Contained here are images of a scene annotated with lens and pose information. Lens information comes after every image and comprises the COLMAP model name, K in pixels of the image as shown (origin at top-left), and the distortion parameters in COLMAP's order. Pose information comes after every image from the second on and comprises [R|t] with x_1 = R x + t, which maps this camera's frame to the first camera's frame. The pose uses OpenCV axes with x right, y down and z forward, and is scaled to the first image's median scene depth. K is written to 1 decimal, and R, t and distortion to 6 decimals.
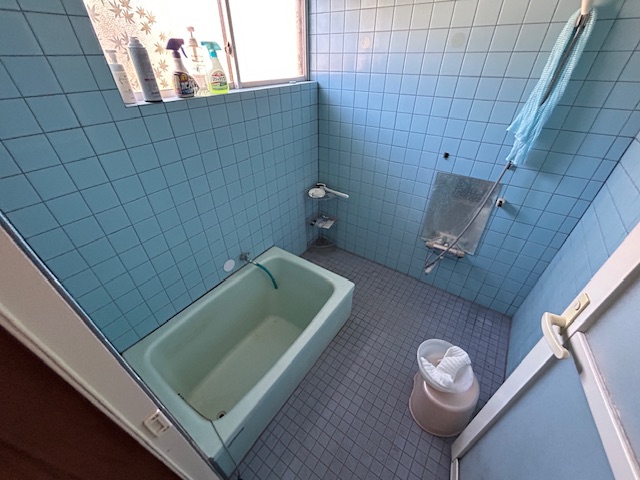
lens RADIAL K [[259.4, 0, 321.6], [0, 259.4, 240.3], [0, 0, 1]] dist [-0.010766, 0.000513]
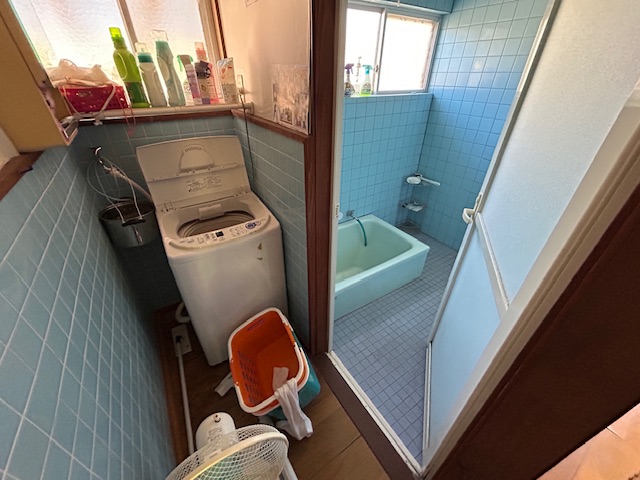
lens RADIAL K [[259.4, 0, 319.5], [0, 259.4, 240.0], [0, 0, 1]] dist [-0.010766, 0.000513]
pose [[0.925664, 0.207918, -0.316096, 0.018232], [-0.223903, 0.974501, -0.014686, 0.250822], [0.304982, 0.084369, 0.948614, -0.342946]]
